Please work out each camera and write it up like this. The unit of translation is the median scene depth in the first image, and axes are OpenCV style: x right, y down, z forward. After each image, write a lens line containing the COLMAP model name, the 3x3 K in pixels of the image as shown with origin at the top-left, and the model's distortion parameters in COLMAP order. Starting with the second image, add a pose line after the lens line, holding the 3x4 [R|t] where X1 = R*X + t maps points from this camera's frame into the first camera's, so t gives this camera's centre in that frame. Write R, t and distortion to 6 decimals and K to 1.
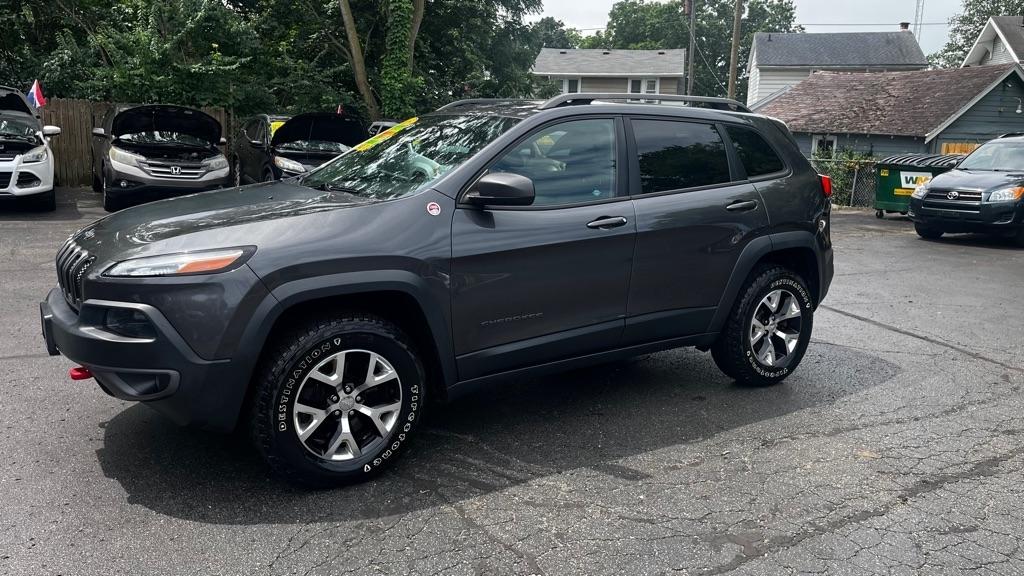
lens RADIAL K [[766.7, 0, 514.5], [0, 766.7, 287.1], [0, 0, 1]] dist [0.076049, -0.101691]
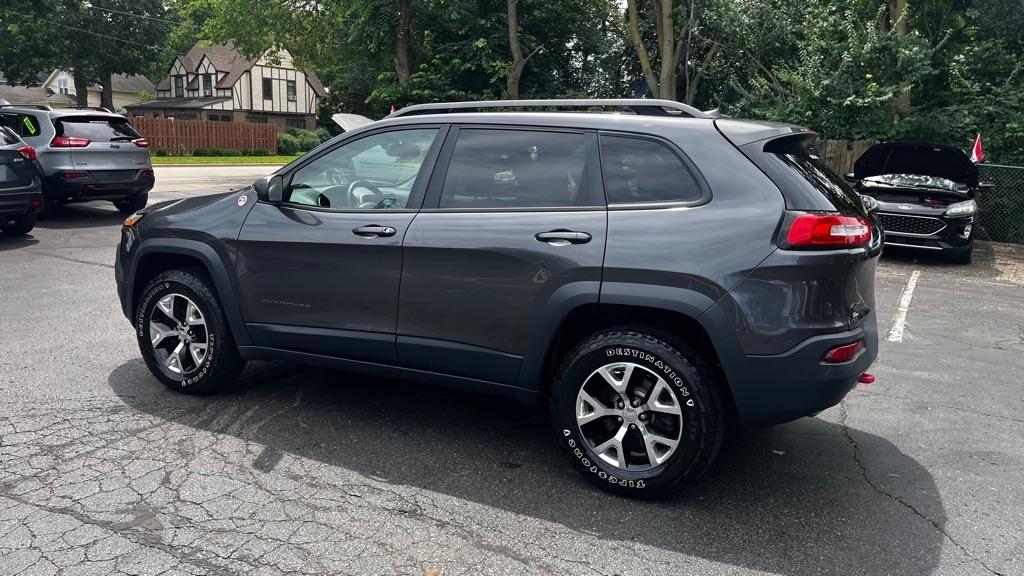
lens RADIAL K [[766.7, 0, 514.5], [0, 766.7, 287.1], [0, 0, 1]] dist [0.076049, -0.101691]
pose [[0.492652, 0.141757, -0.858603, 1.171456], [-0.186121, 0.980977, 0.055168, -0.111388], [0.850090, 0.132626, 0.509664, 0.715931]]
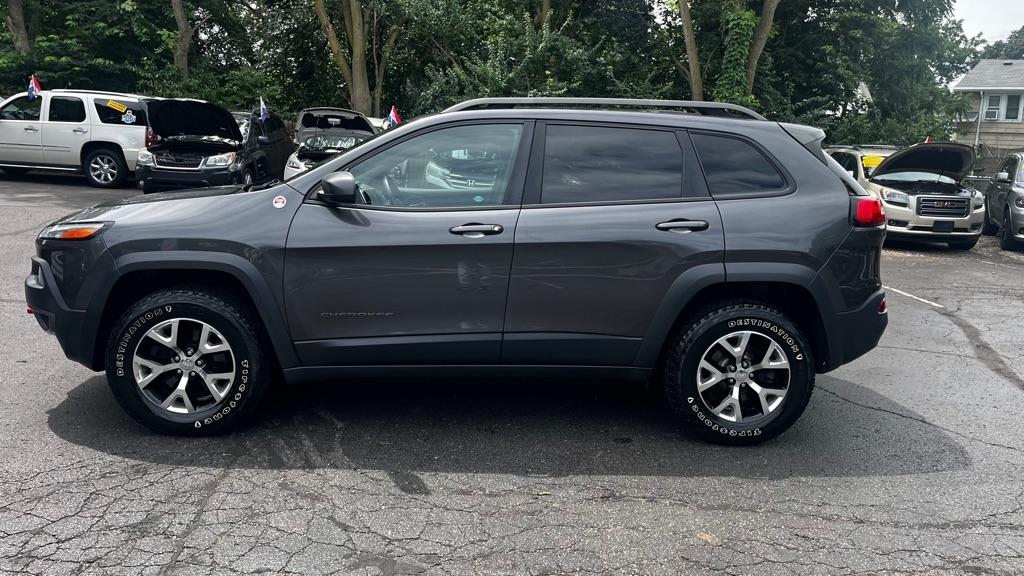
lens RADIAL K [[766.7, 0, 514.5], [0, 766.7, 287.1], [0, 0, 1]] dist [0.076049, -0.101691]
pose [[0.860284, 0.099552, -0.500001, 0.709570], [-0.114746, 0.993395, 0.000361, -0.019957], [0.496734, 0.057063, 0.866025, 0.210166]]
